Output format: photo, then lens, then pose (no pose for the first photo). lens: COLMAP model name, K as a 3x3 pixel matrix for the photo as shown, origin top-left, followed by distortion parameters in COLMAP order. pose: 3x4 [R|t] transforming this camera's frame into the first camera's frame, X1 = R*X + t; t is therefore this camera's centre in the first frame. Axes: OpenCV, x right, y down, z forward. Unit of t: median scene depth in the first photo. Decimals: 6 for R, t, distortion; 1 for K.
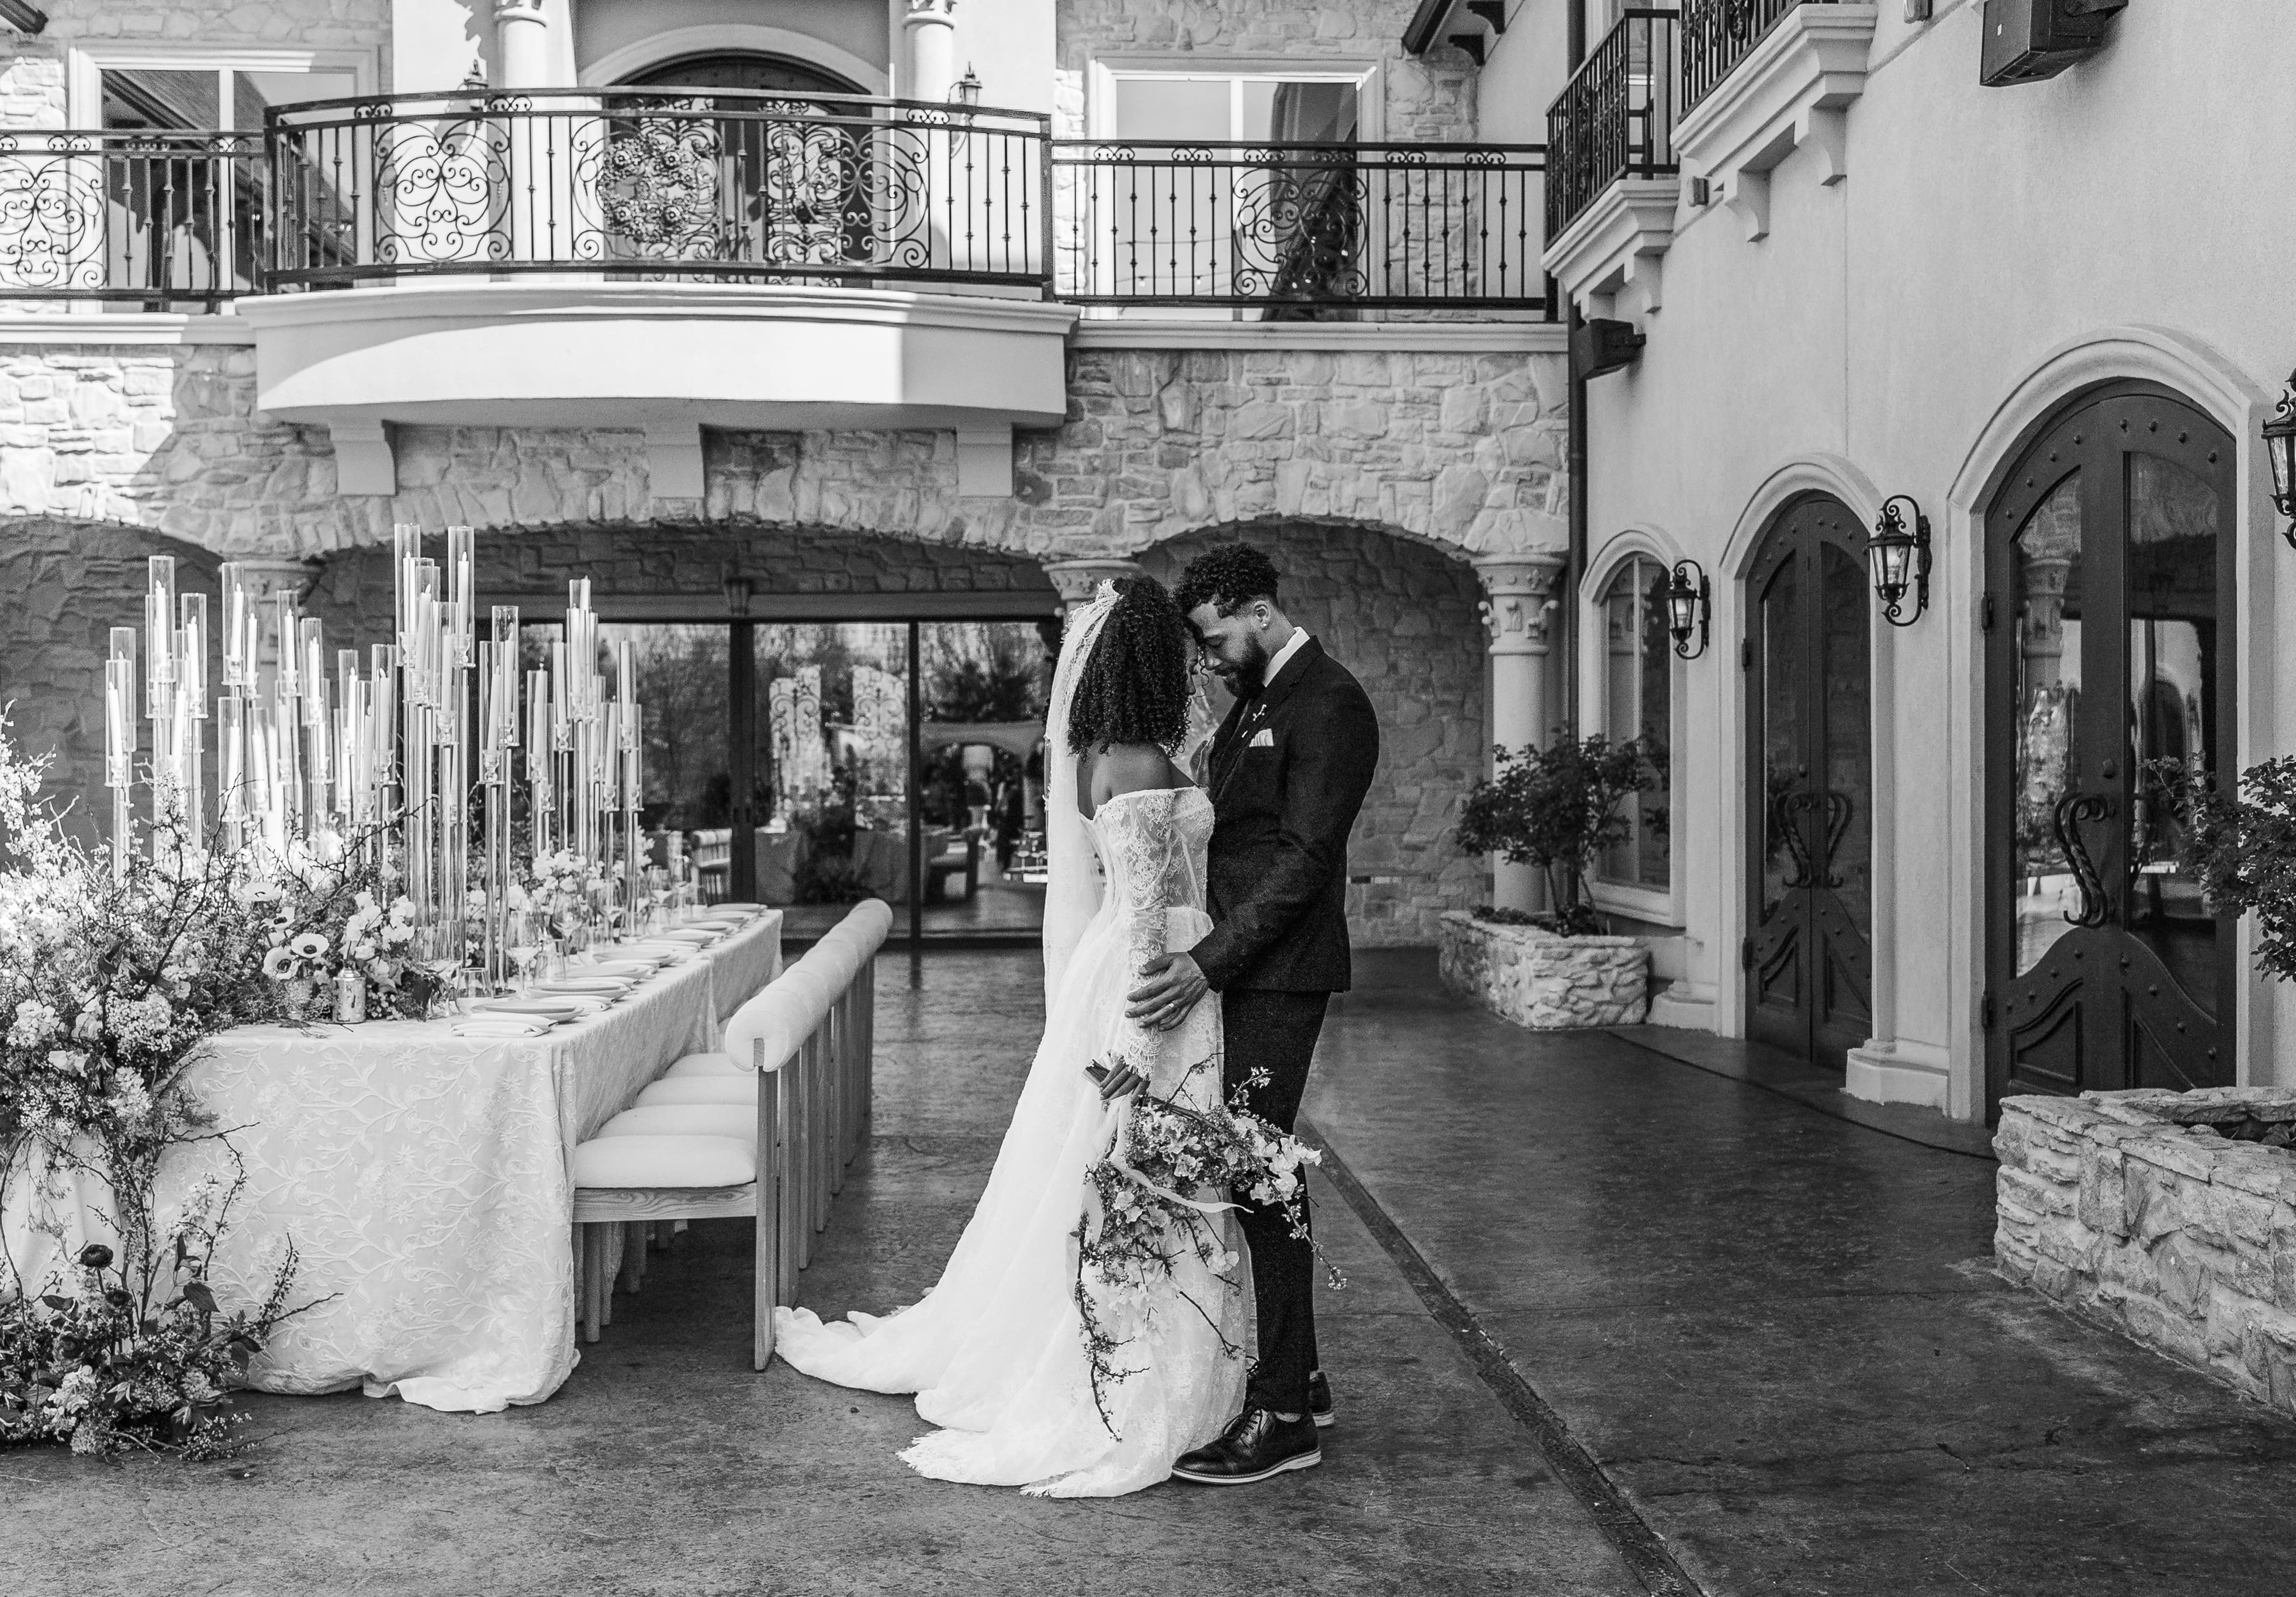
lens RADIAL K [[2354.4, 0, 1150.9], [0, 2354.4, 835.7], [0, 0, 1]] dist [-0.005845, -0.001680]
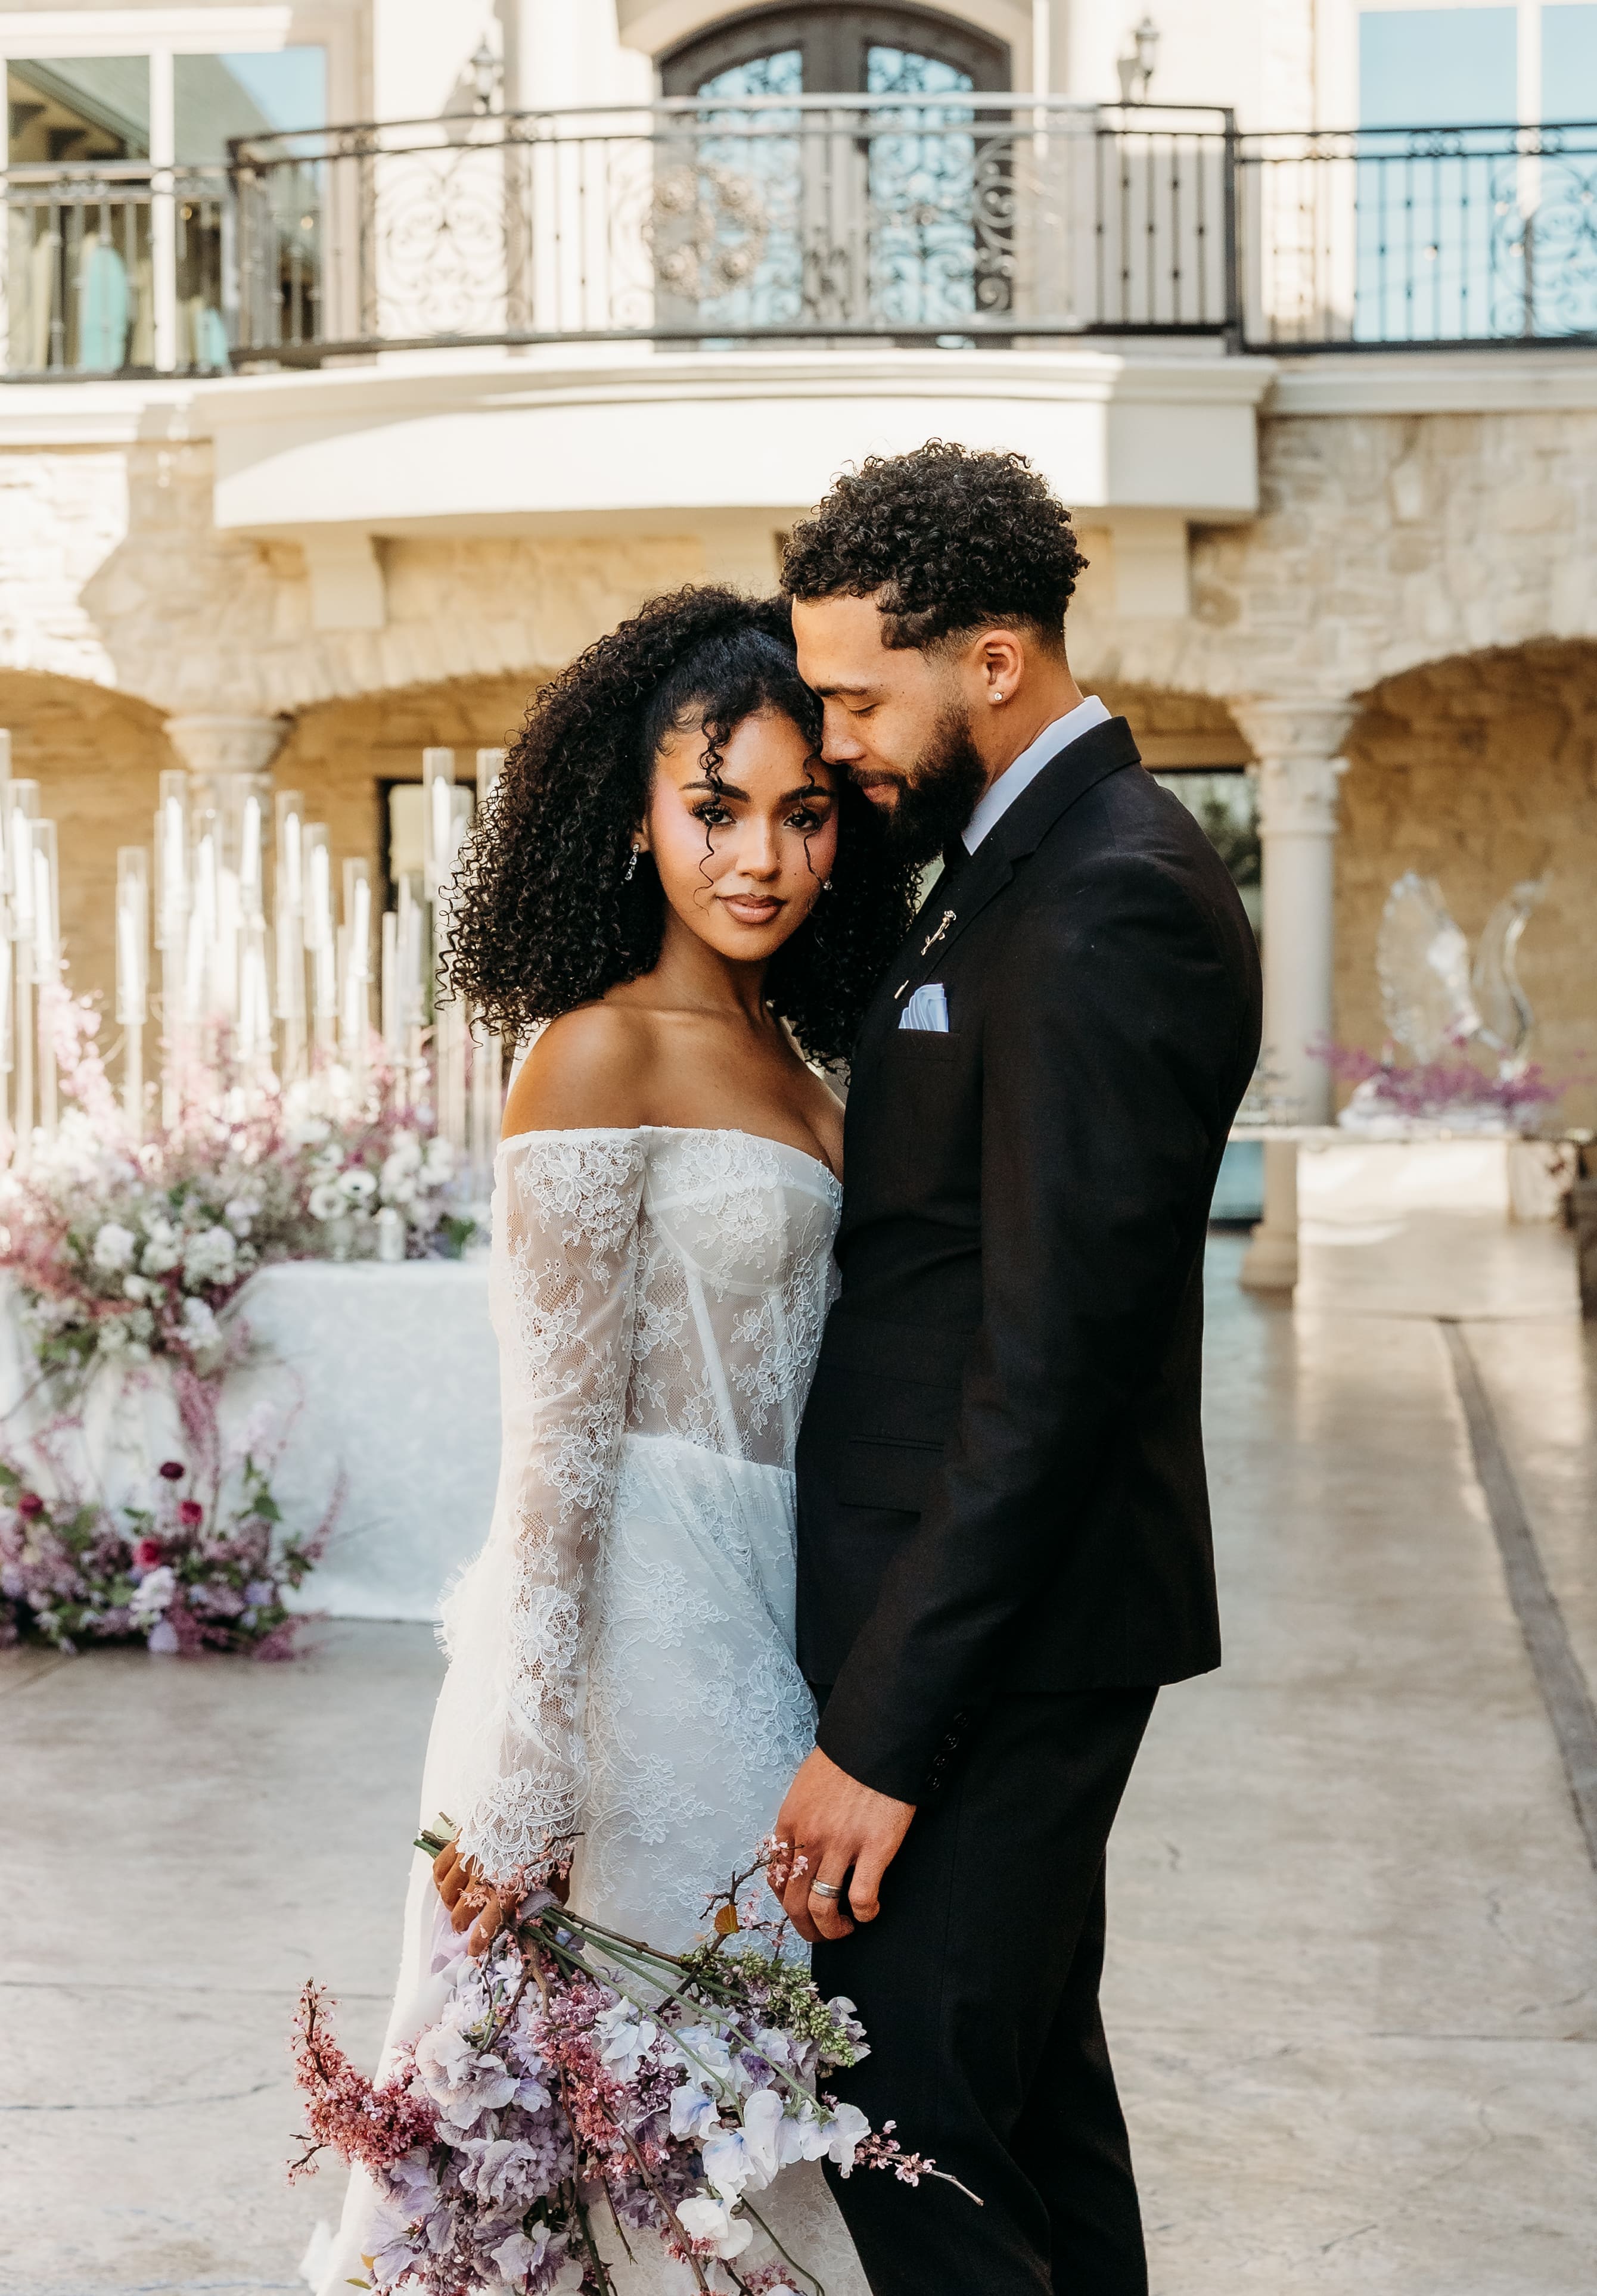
lens RADIAL K [[2323.0, 0, 798.5], [0, 2323.0, 1148.0], [0, 0, 1]] dist [0.010371, 0.021625]
pose [[0.987440, 0.009209, -0.157726, -0.061161], [-0.004649, 0.999561, 0.029256, 0.002121], [0.157926, -0.028155, 0.987049, 0.246419]]
